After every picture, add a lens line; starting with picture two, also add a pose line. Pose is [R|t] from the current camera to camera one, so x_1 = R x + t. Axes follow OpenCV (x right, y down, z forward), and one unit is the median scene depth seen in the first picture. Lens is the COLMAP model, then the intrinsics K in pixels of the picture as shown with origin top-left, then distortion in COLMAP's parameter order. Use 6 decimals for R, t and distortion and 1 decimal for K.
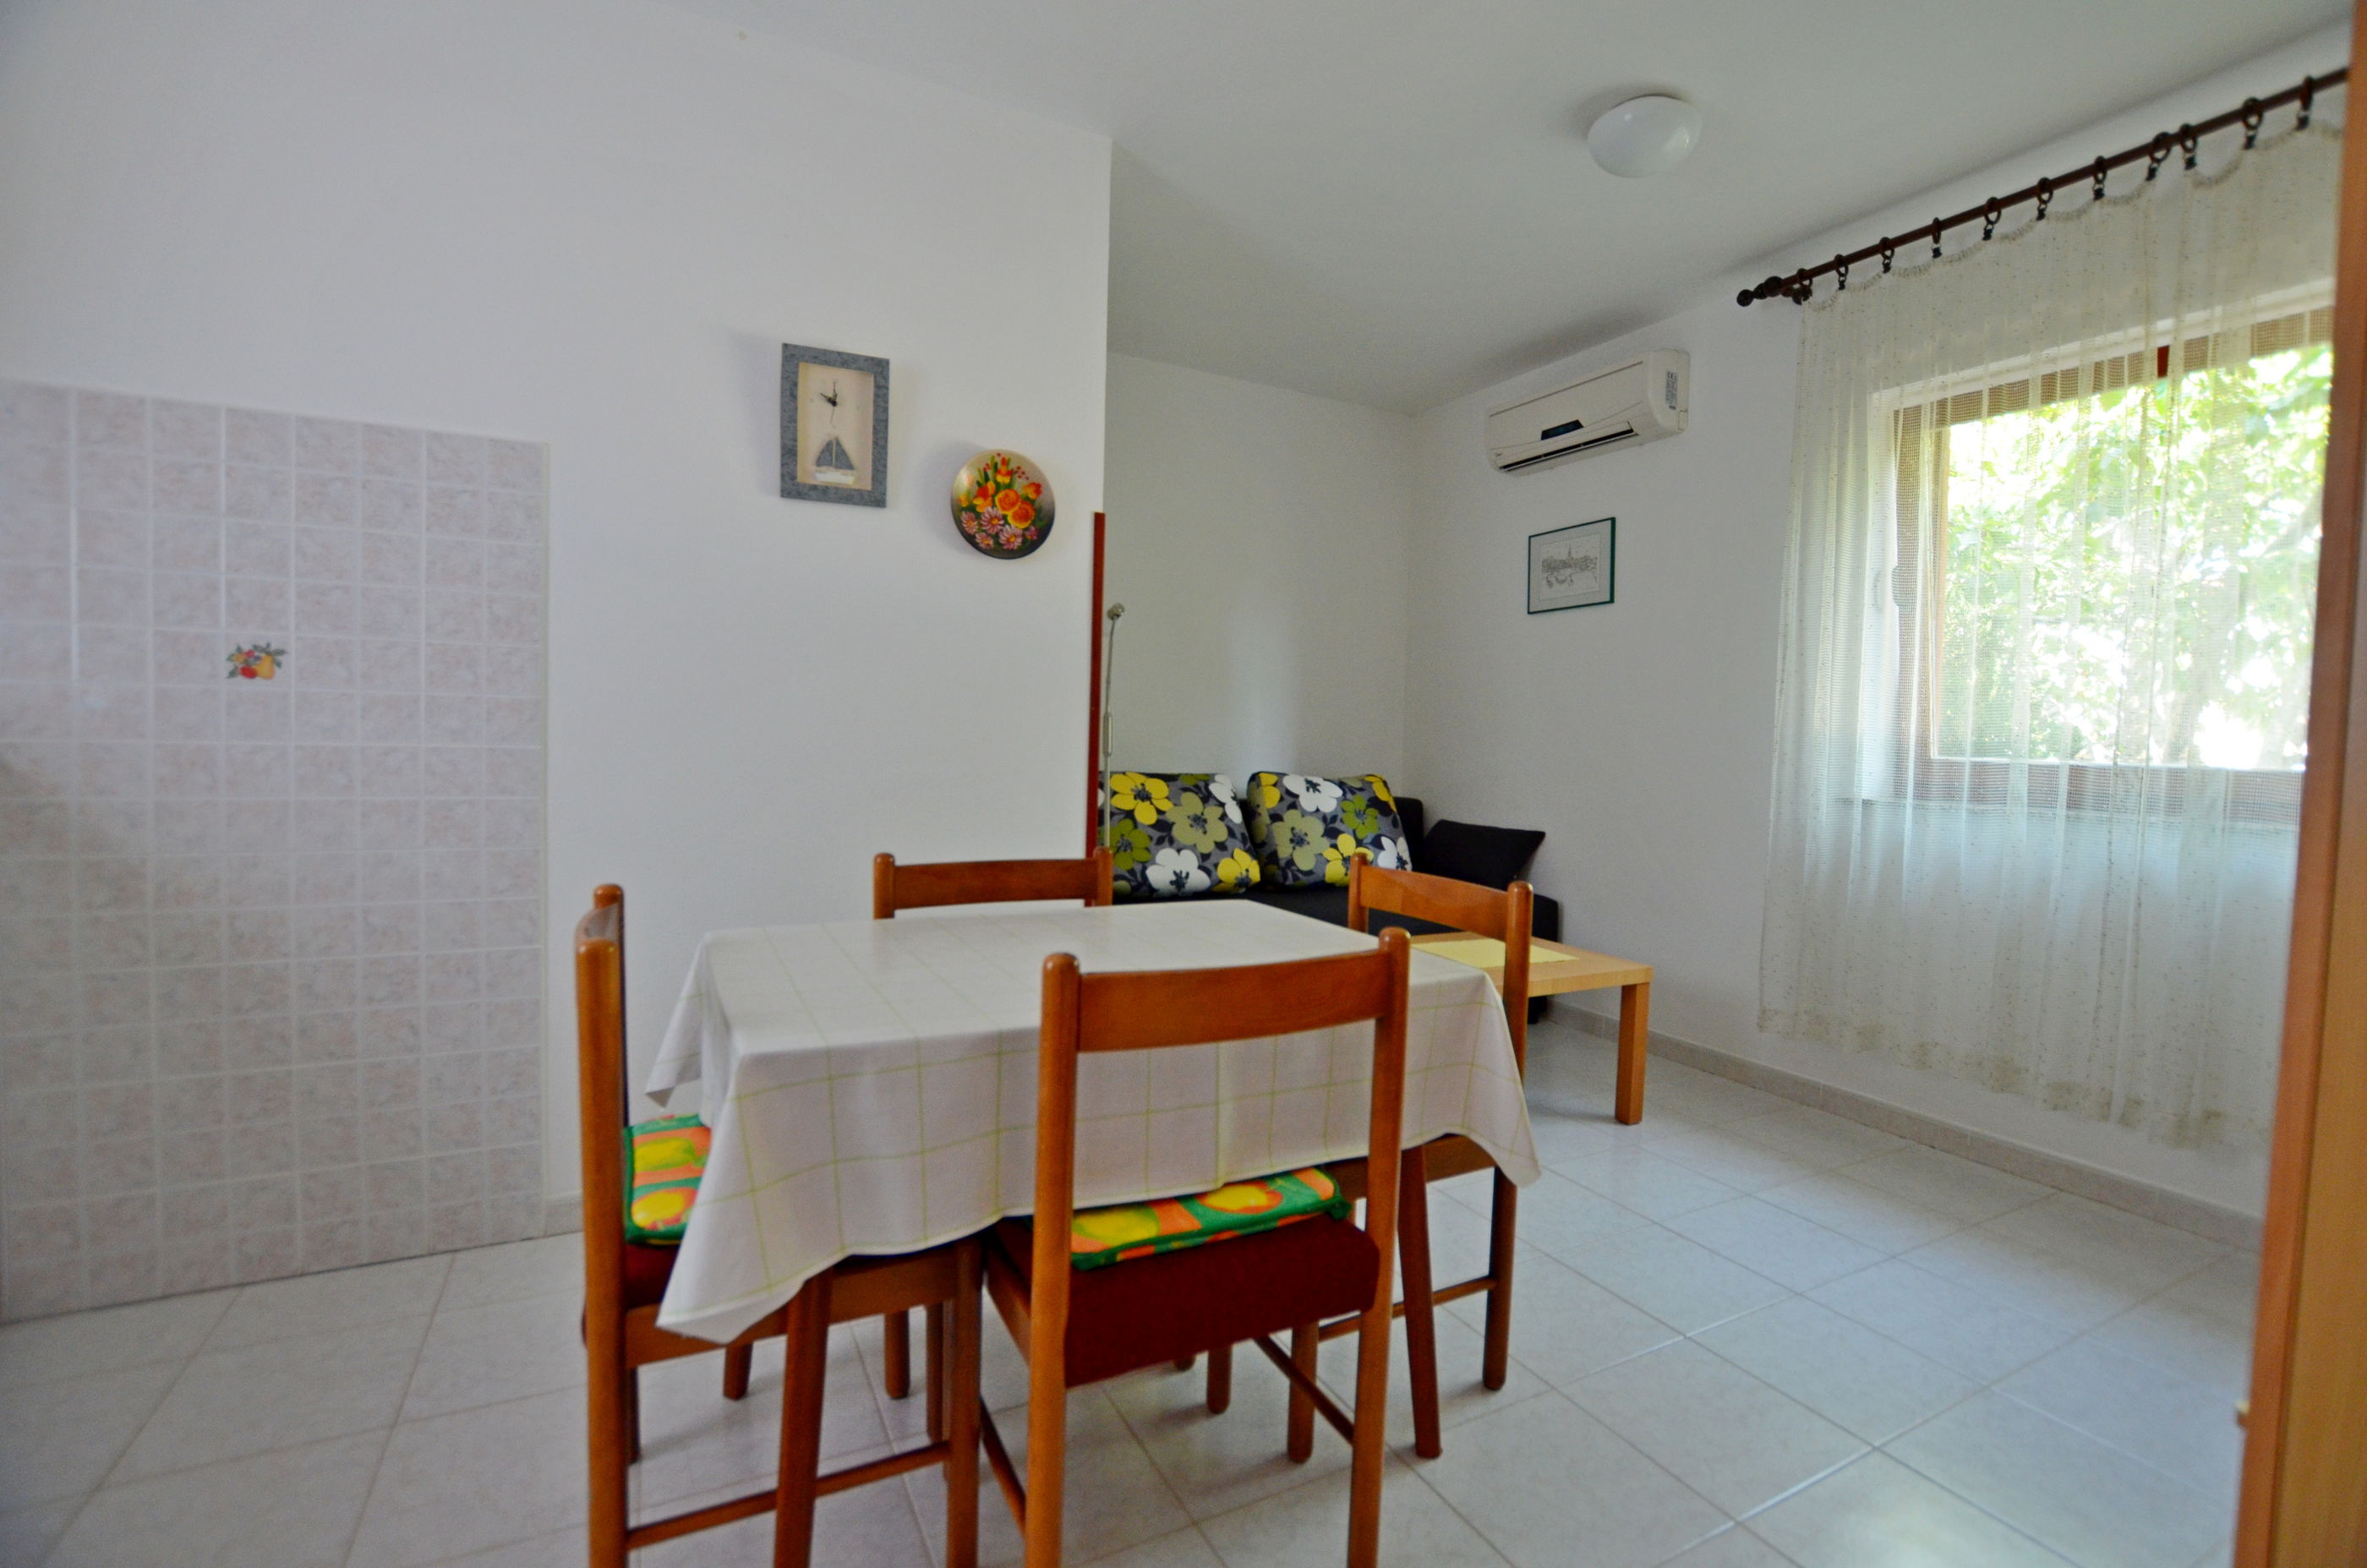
lens RADIAL K [[1046.9, 0, 1192.3], [0, 1046.9, 775.3], [0, 0, 1]] dist [-0.027029, 0.001394]
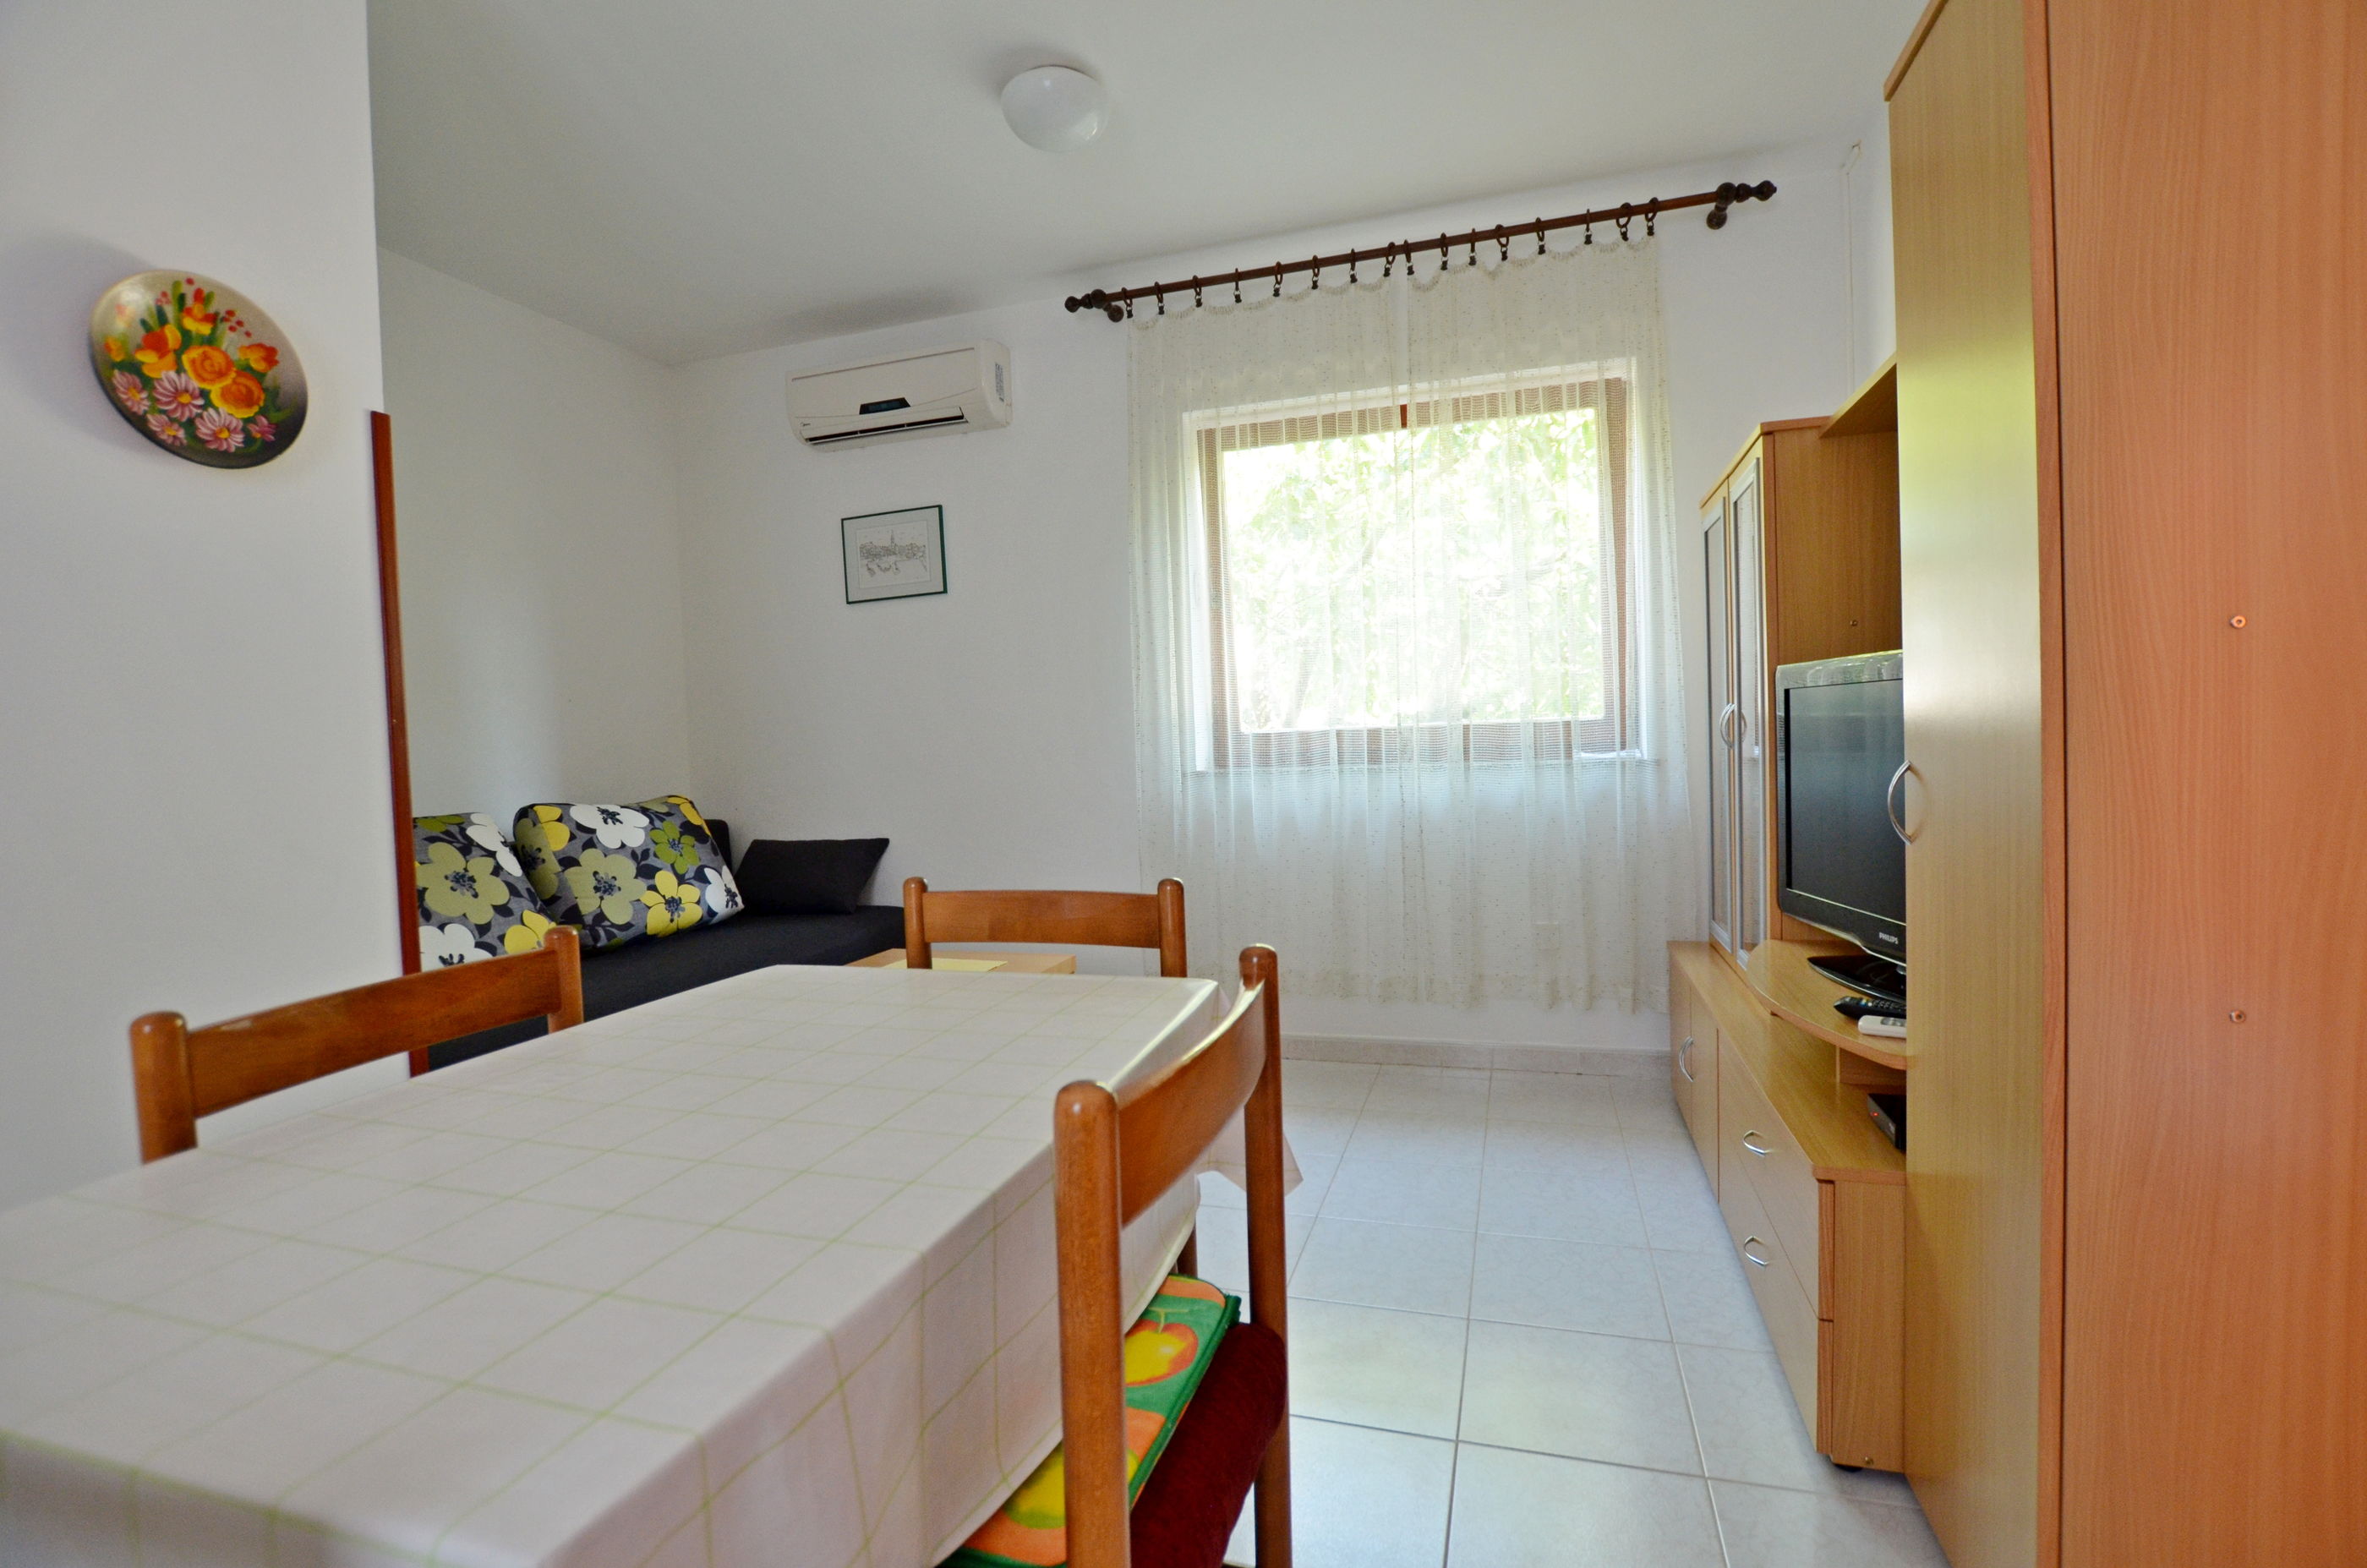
lens RADIAL K [[1060.2, 0, 1194.0], [0, 1060.2, 771.7], [0, 0, 1]] dist [-0.032858, 0.005407]
pose [[0.705157, -0.077944, 0.704754, -0.177849], [0.085865, 0.996012, 0.024242, -0.005899], [-0.703833, 0.043419, 0.709038, 0.188676]]
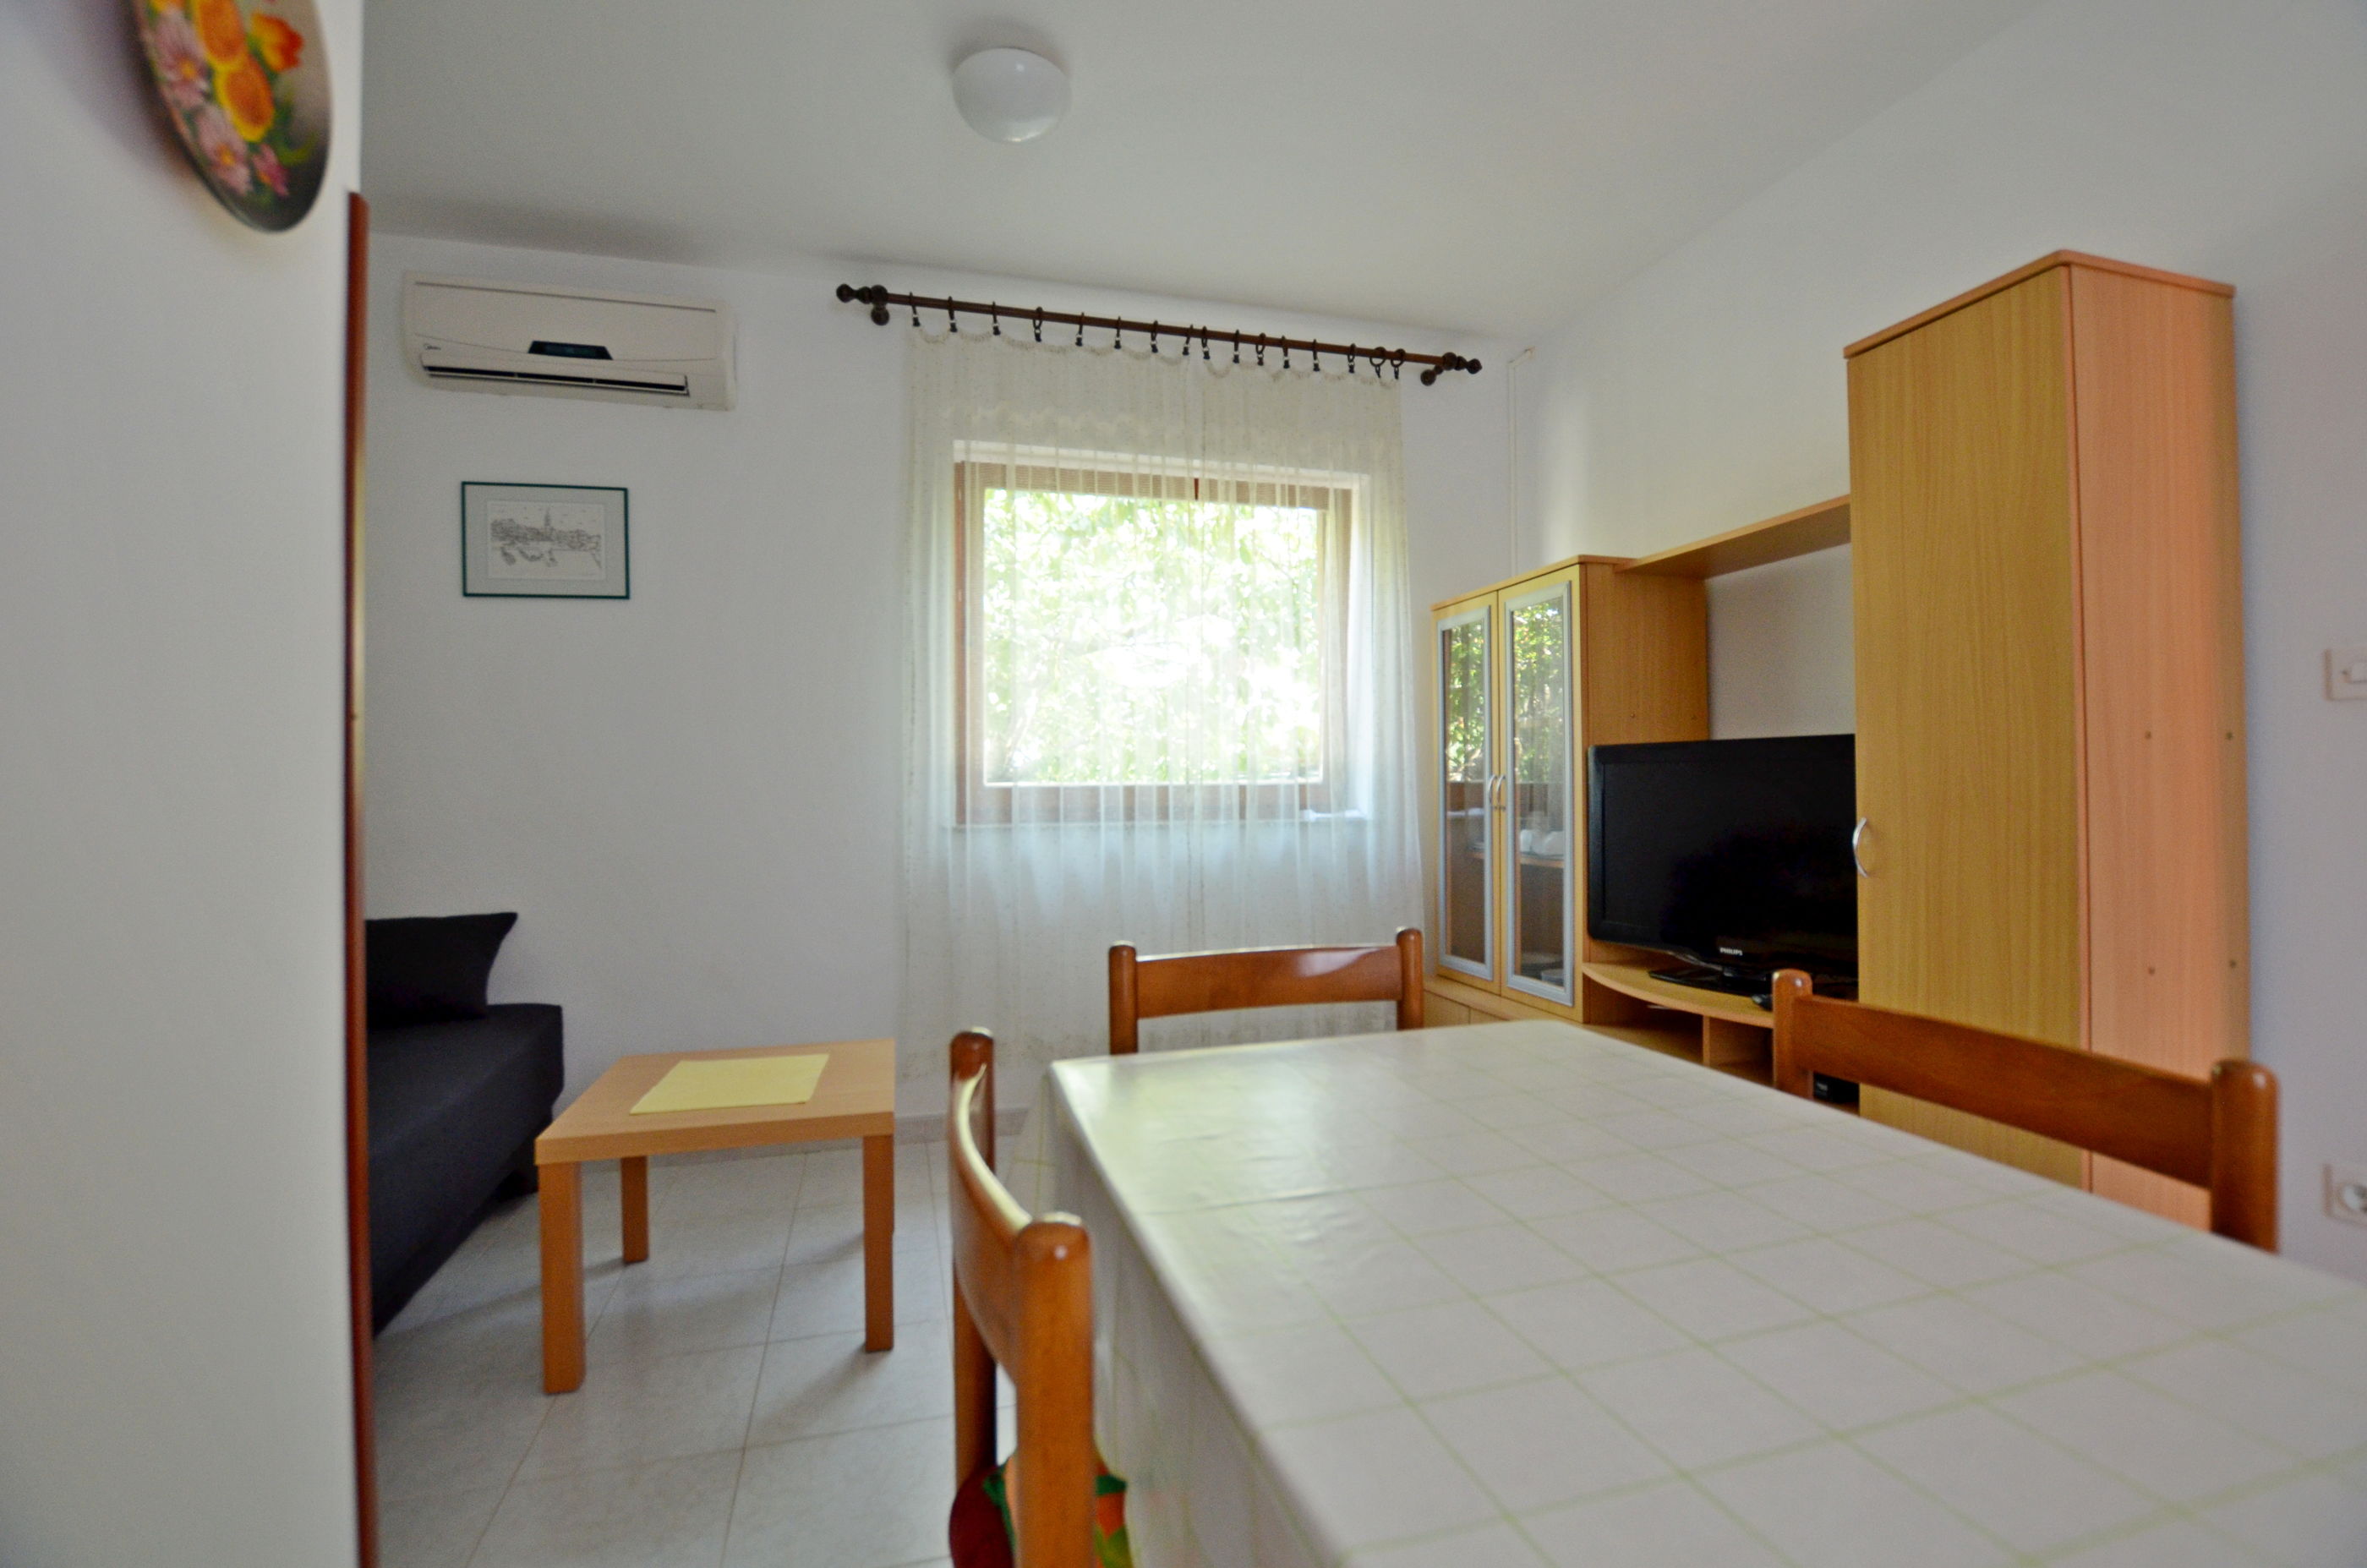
lens RADIAL K [[1060.2, 0, 1194.0], [0, 1060.2, 771.7], [0, 0, 1]] dist [-0.032858, 0.005407]
pose [[0.196303, -0.017056, 0.980395, -0.350350], [0.053424, 0.998550, 0.006675, -0.027406], [-0.979087, 0.051066, 0.196929, 0.567883]]
